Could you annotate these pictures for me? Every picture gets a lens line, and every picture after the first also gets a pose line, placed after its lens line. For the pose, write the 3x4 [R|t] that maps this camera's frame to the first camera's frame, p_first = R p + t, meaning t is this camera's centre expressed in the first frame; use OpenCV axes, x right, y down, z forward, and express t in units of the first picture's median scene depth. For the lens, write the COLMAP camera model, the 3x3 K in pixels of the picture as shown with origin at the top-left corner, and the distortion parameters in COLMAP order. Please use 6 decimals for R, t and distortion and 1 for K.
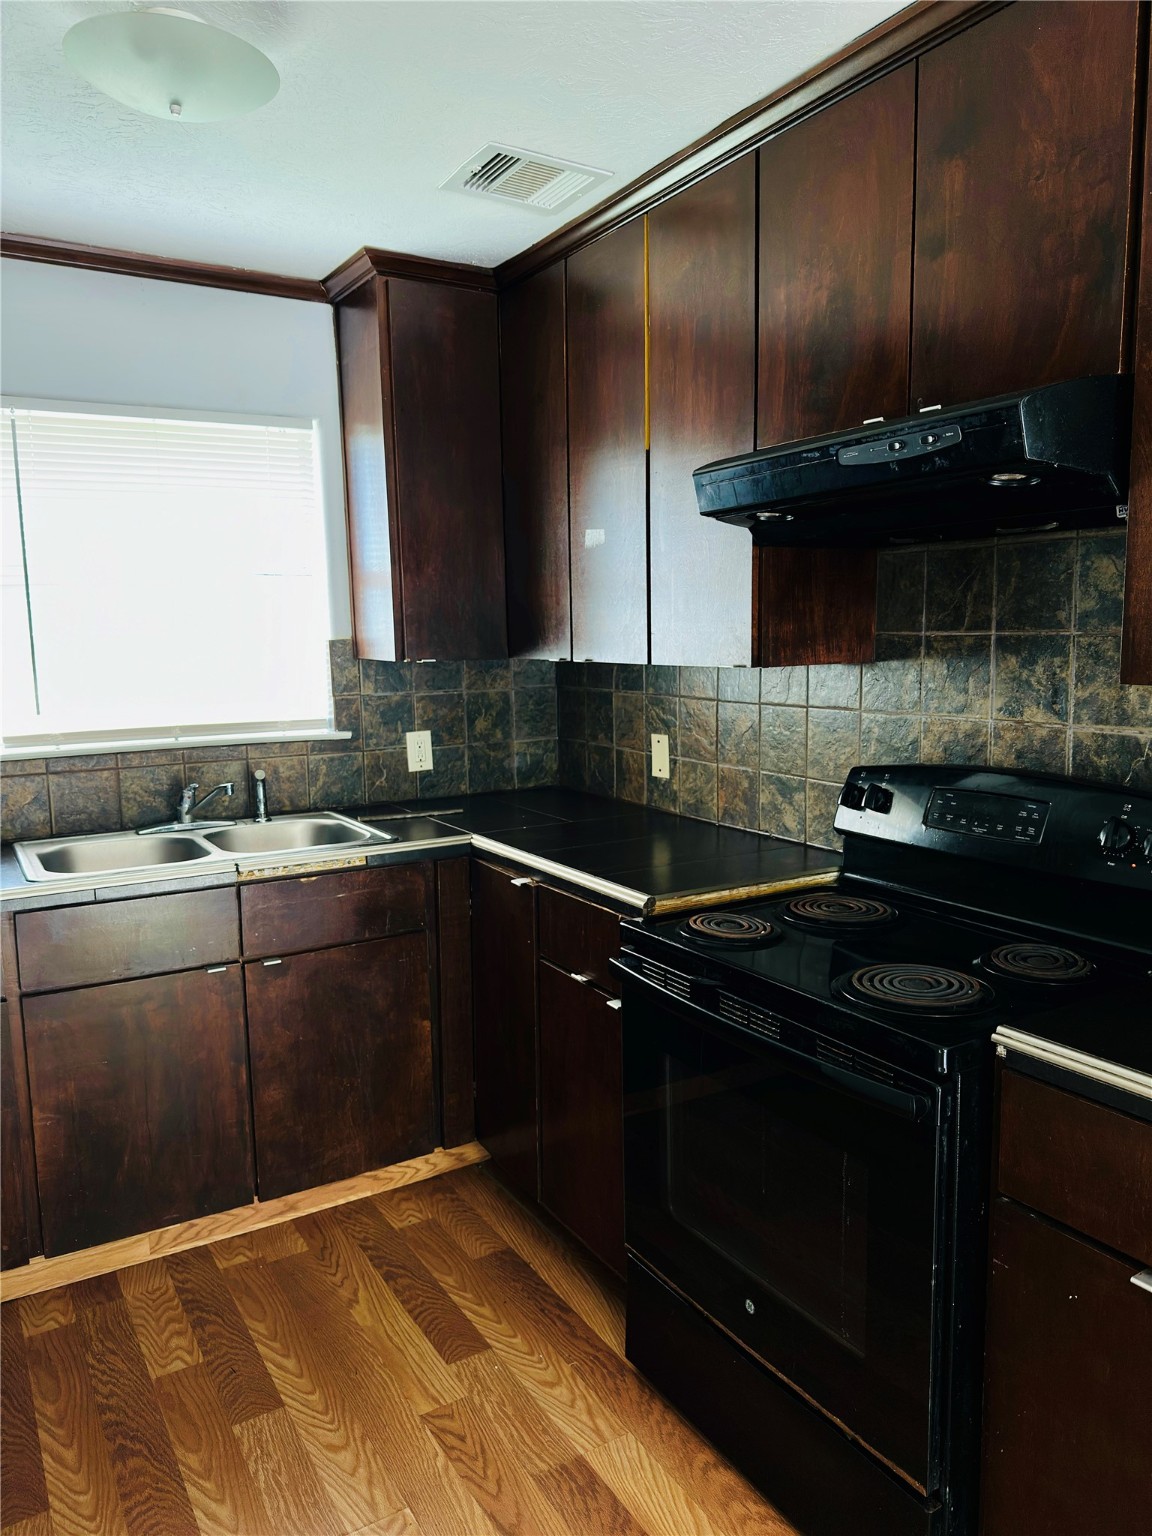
lens RADIAL K [[1157.5, 0, 576.0], [0, 1157.5, 768.0], [0, 0, 1]] dist [0.113556, -0.001529]
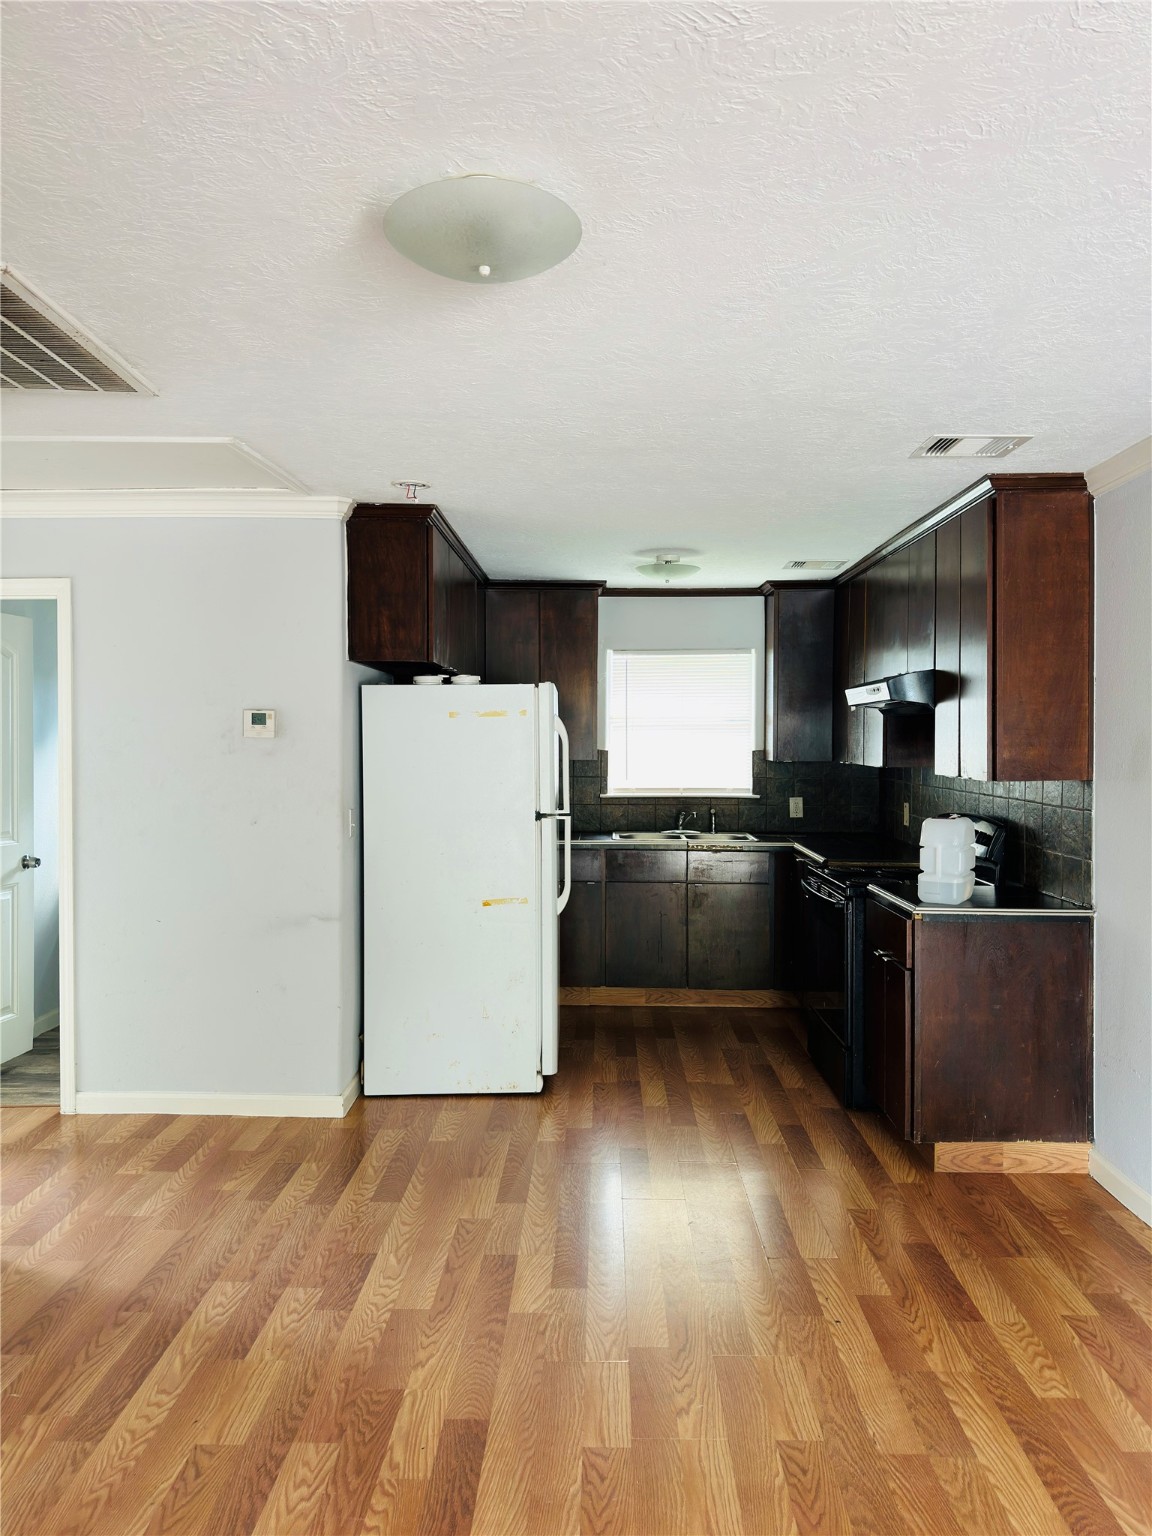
lens RADIAL K [[1157.5, 0, 576.0], [0, 1157.5, 768.0], [0, 0, 1]] dist [0.113556, -0.001529]
pose [[0.848685, 0.030851, -0.527999, 0.614093], [-0.082551, 0.993789, -0.074621, 0.101700], [0.522417, 0.106917, 0.845960, -0.909515]]
